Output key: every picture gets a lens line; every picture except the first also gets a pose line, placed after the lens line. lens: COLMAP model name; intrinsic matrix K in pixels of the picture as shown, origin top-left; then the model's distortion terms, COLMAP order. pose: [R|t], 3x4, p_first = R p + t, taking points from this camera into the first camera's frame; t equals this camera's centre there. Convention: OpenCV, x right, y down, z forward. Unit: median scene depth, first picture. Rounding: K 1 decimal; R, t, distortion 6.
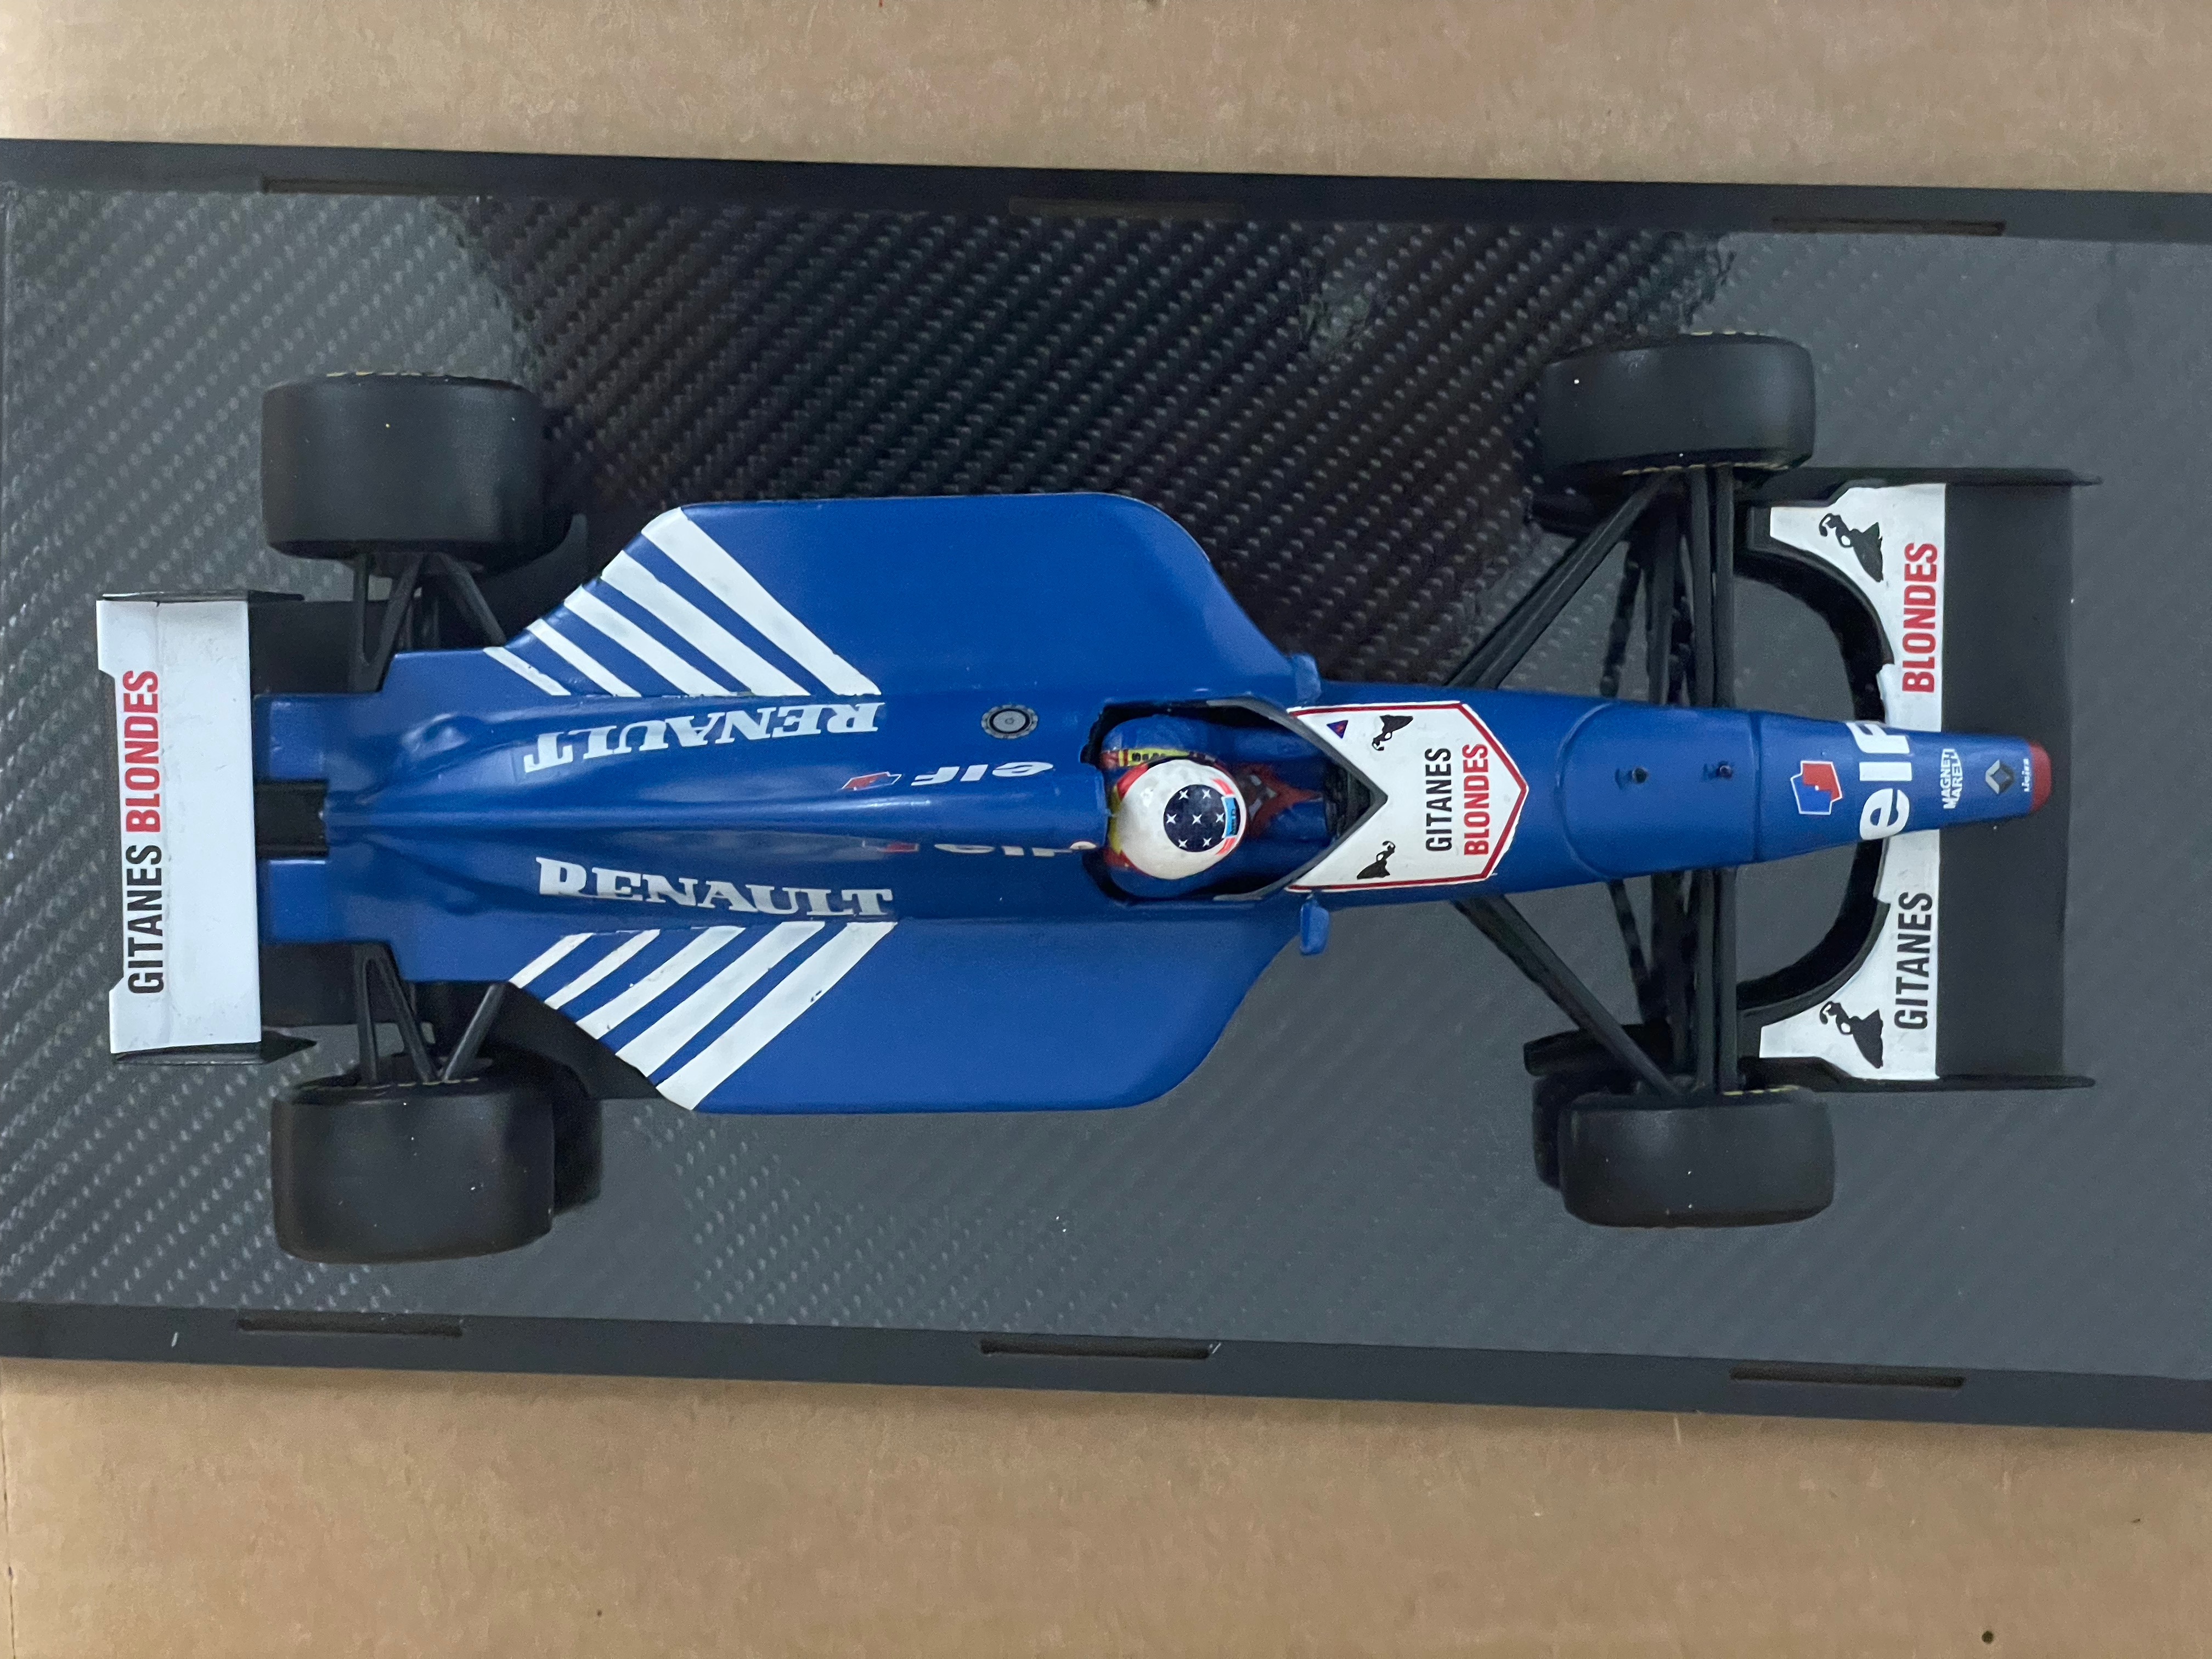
lens RADIAL K [[3585.1, 0, 1106.0], [0, 3585.1, 829.5], [0, 0, 1]] dist [0.162104, -0.610188]
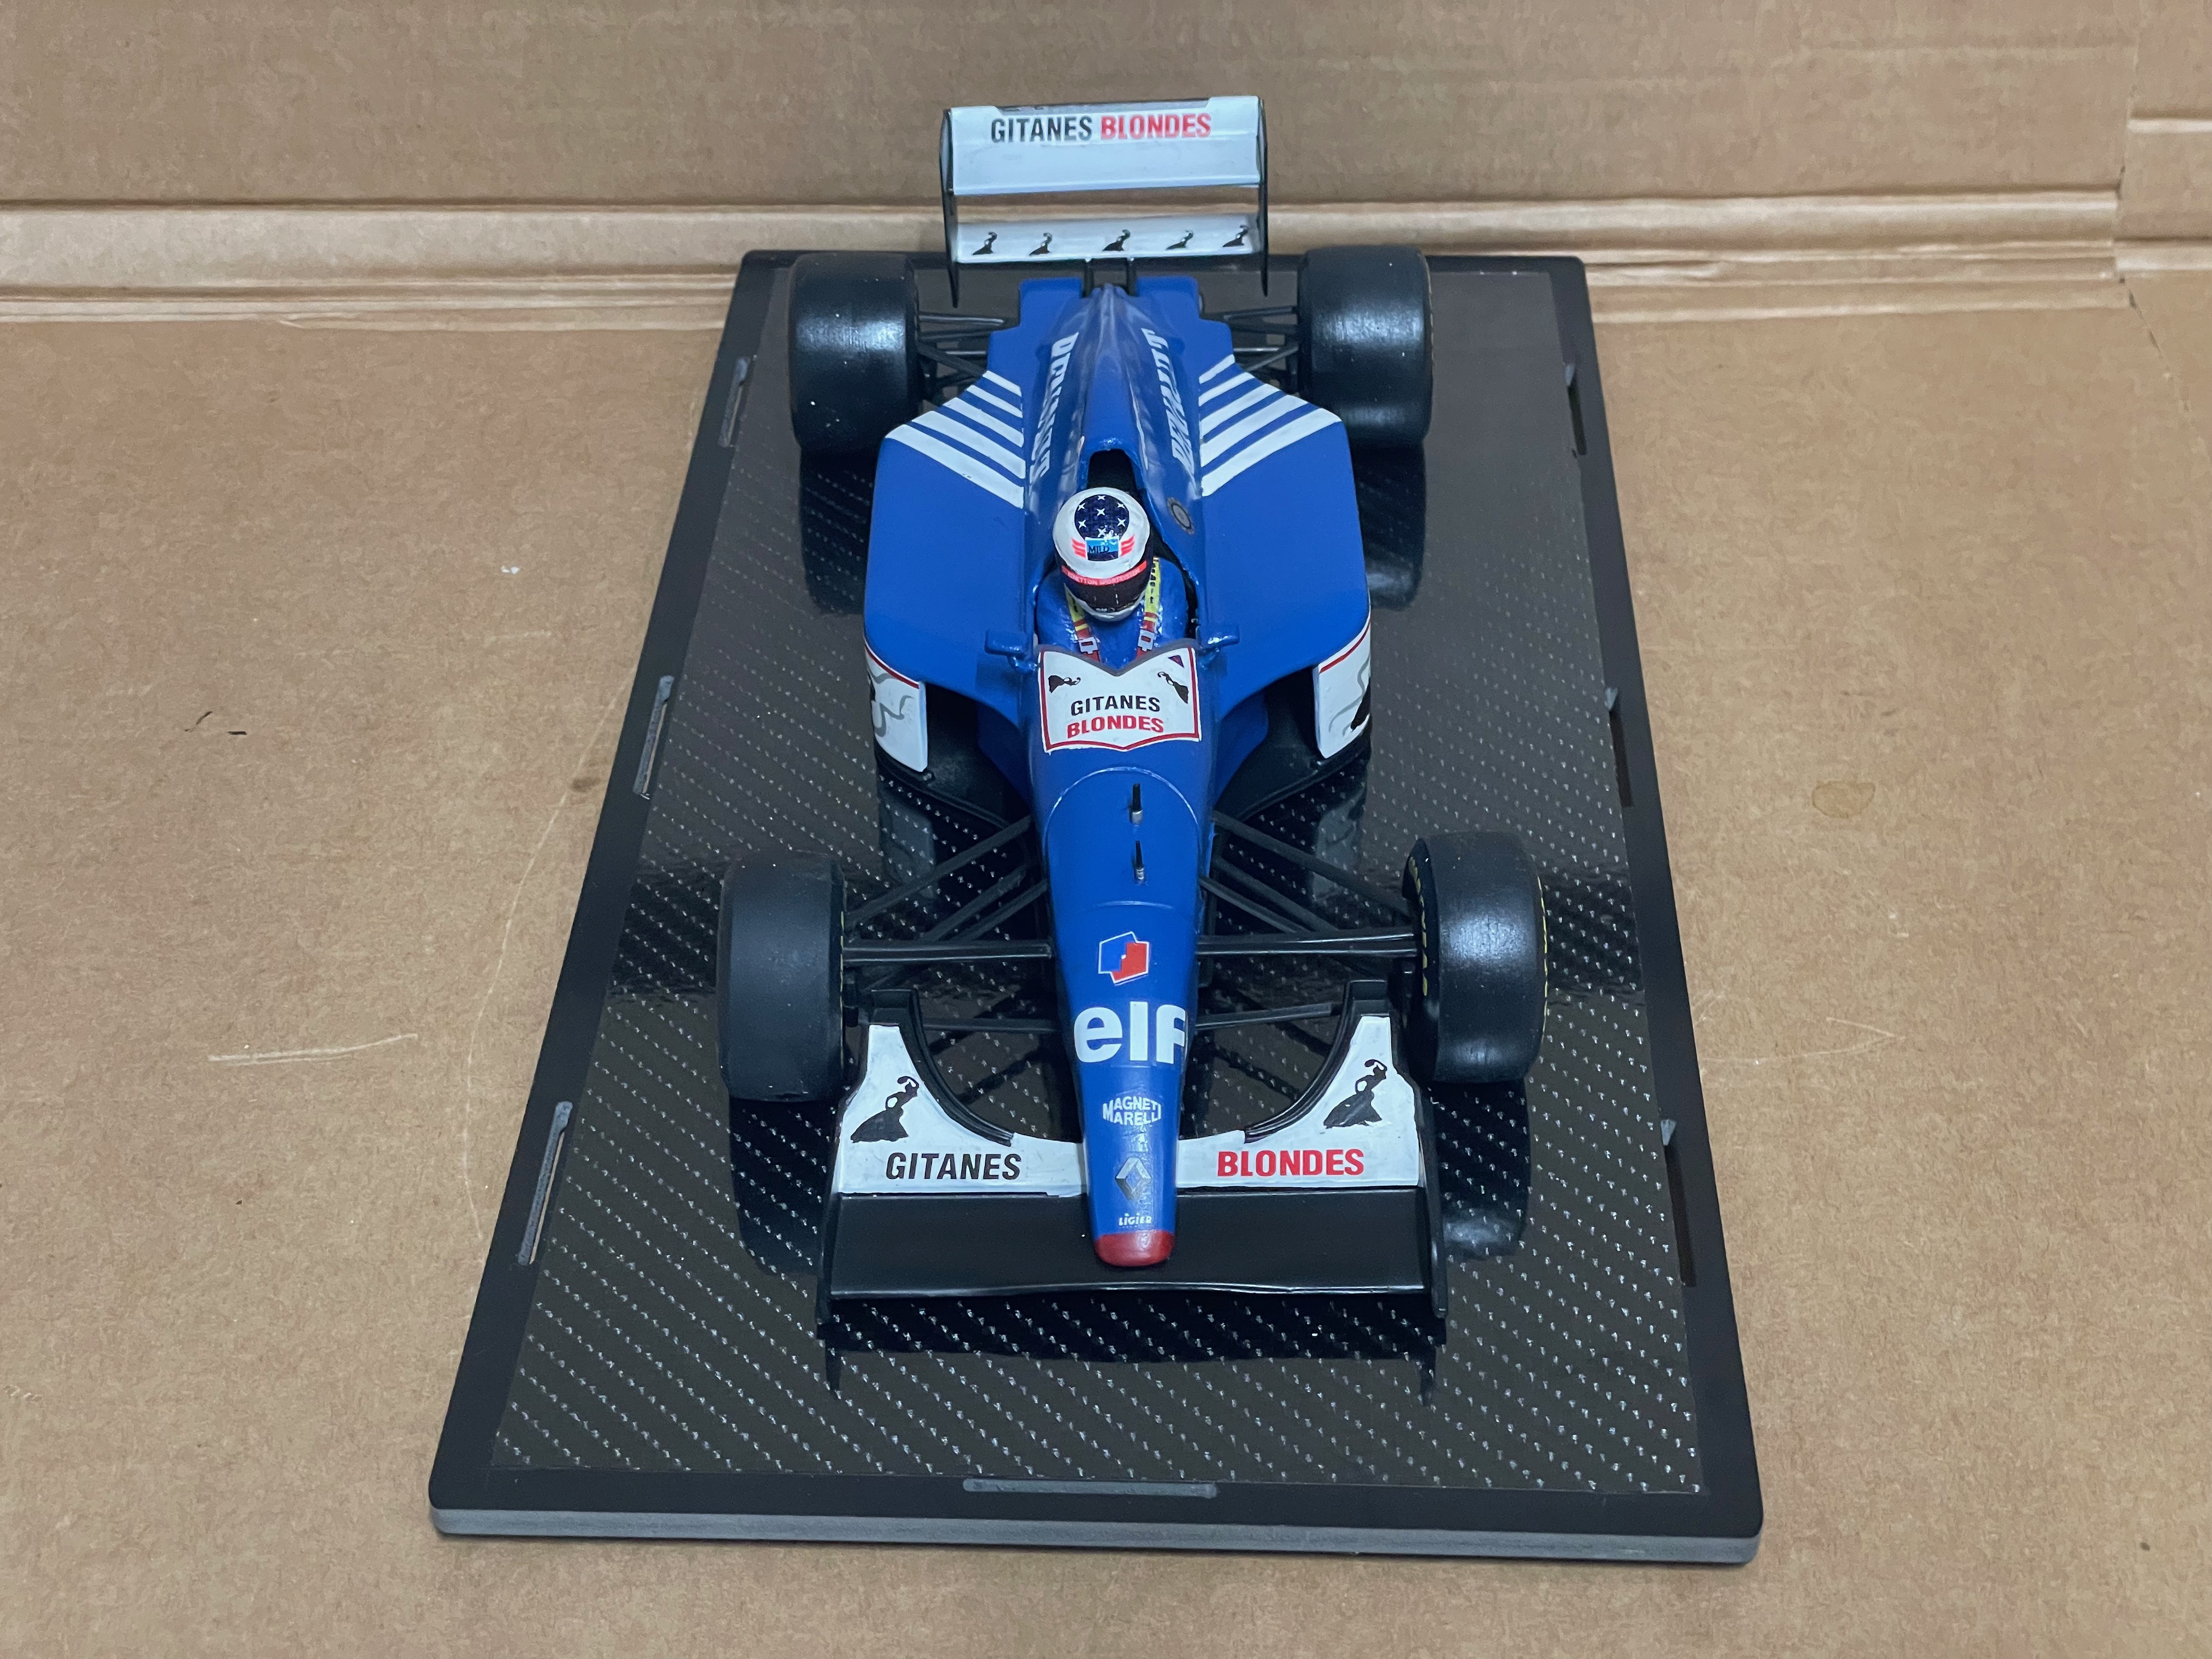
lens RADIAL K [[3585.1, 0, 1106.0], [0, 3585.1, 829.5], [0, 0, 1]] dist [0.162104, -0.610188]
pose [[-0.011122, 0.602610, -0.797958, 0.982506], [-0.999936, -0.008266, 0.007695, -0.013709], [-0.001959, 0.797993, 0.602663, 0.316604]]
